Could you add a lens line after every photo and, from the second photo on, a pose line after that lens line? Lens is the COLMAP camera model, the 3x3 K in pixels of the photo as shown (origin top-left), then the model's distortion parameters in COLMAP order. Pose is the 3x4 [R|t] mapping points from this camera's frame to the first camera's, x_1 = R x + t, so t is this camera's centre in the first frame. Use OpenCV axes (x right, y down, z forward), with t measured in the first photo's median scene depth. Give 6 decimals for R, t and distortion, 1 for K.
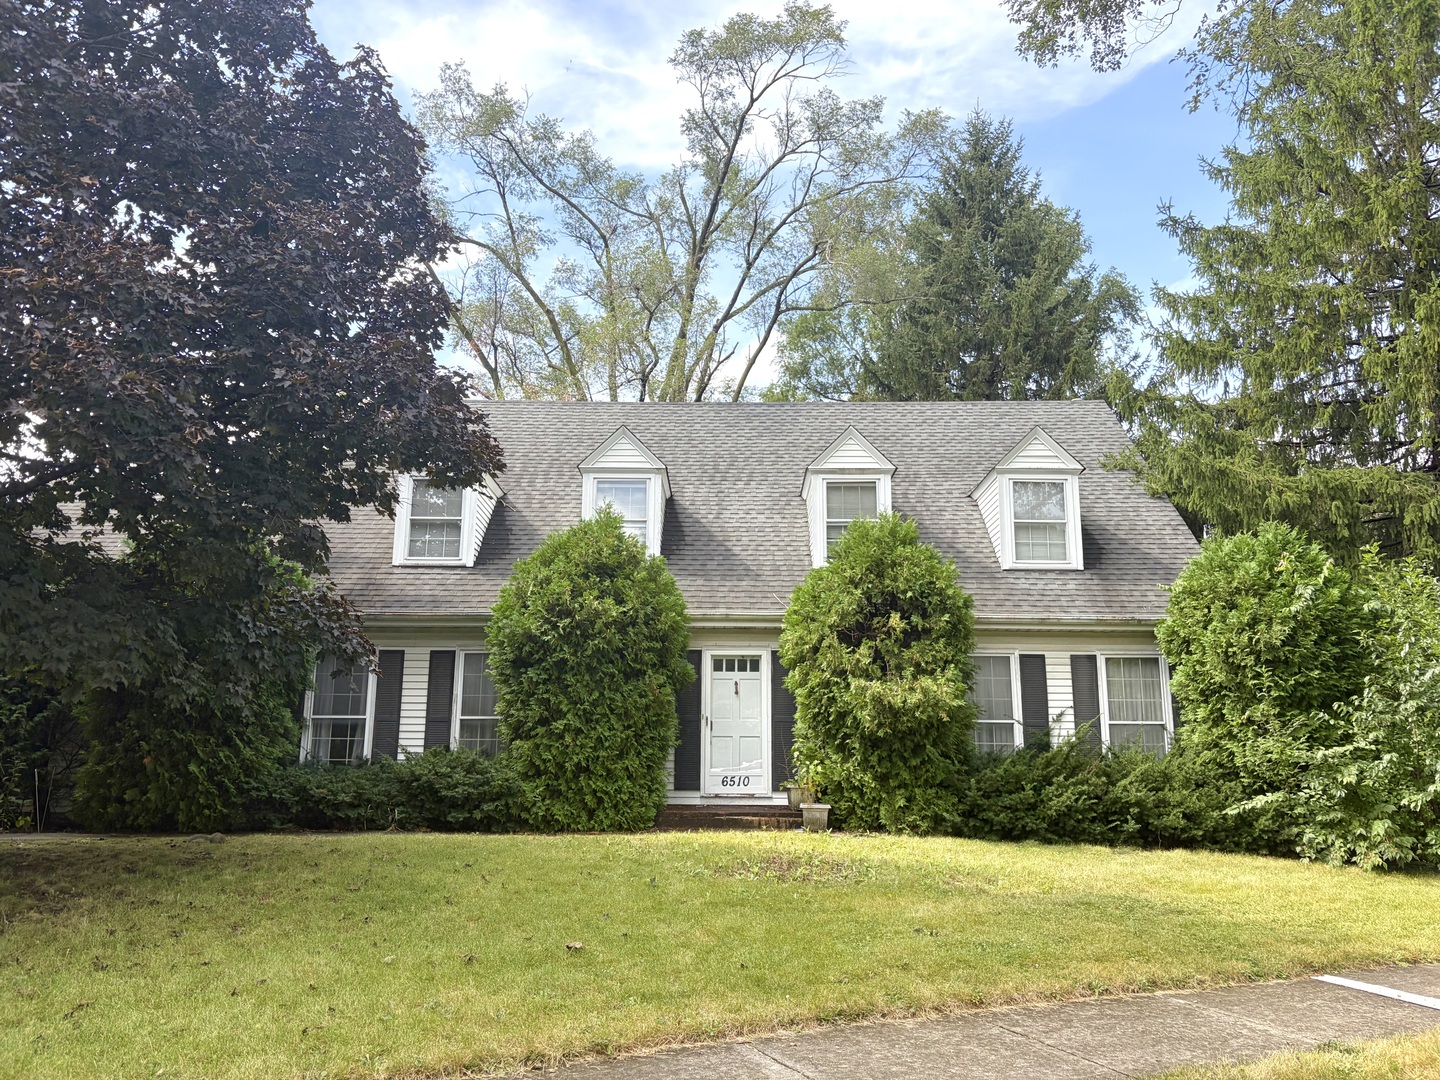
lens RADIAL K [[1070.6, 0, 720.0], [0, 1070.6, 540.0], [0, 0, 1]] dist [0.009915, -0.004647]
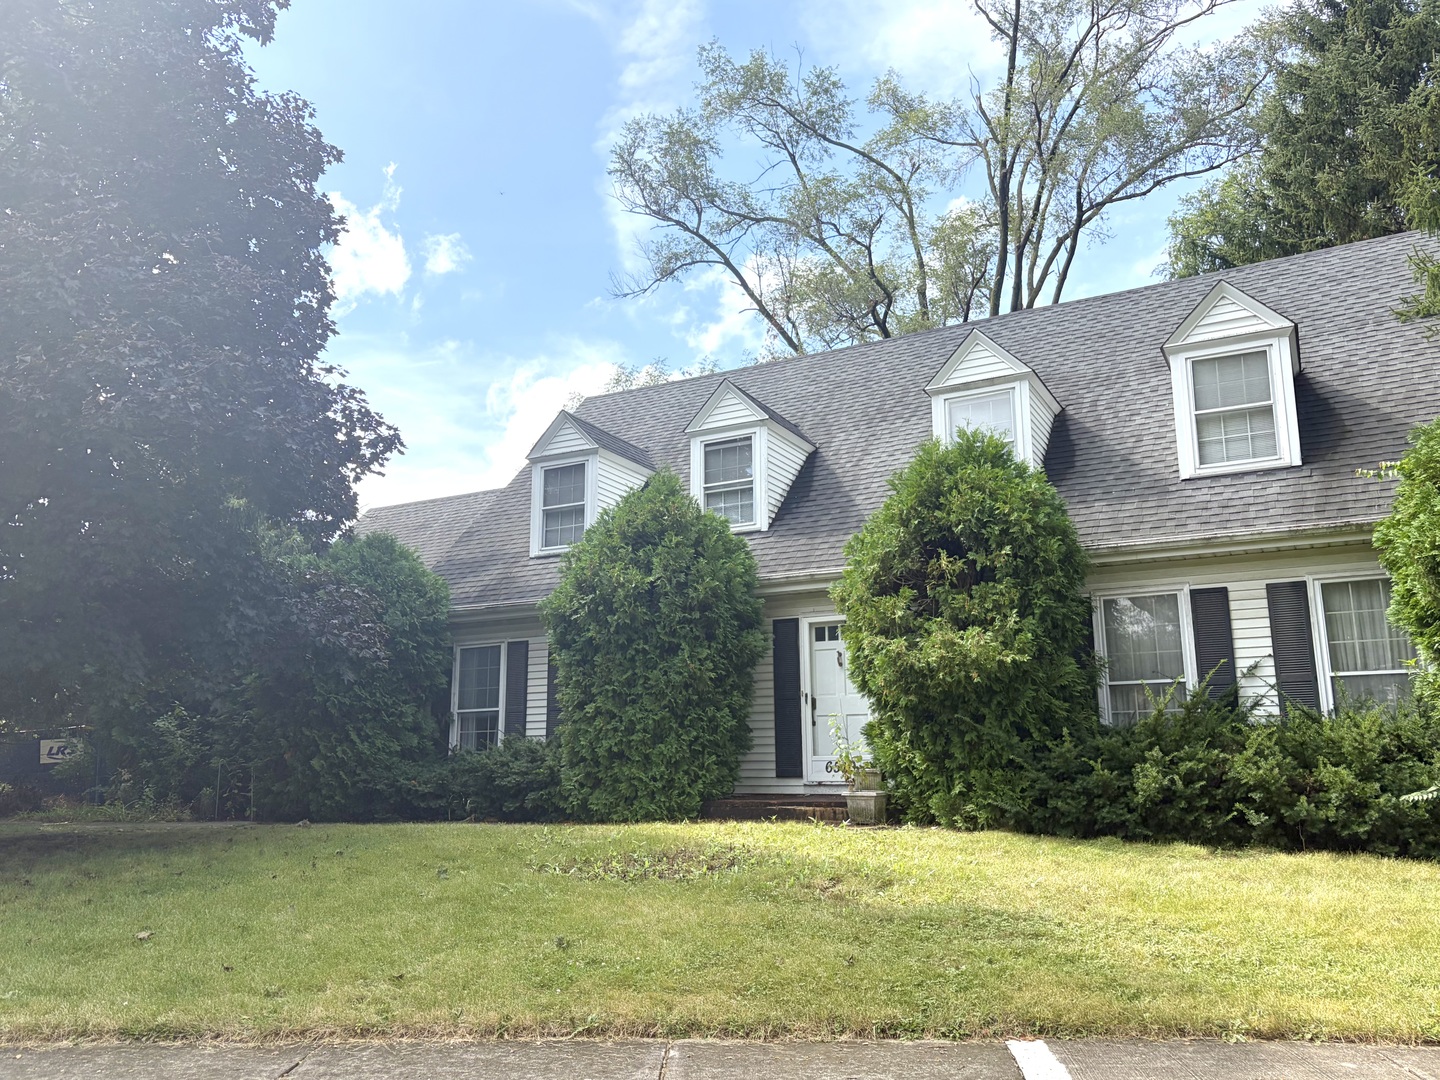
lens RADIAL K [[1113.9, 0, 720.0], [0, 1113.9, 540.0], [0, 0, 1]] dist [0.009290, -0.000613]
pose [[0.883034, -0.110232, -0.456179, 0.356509], [0.114651, 0.993241, -0.018076, 0.050200], [0.455088, -0.036340, 0.889705, 0.168668]]
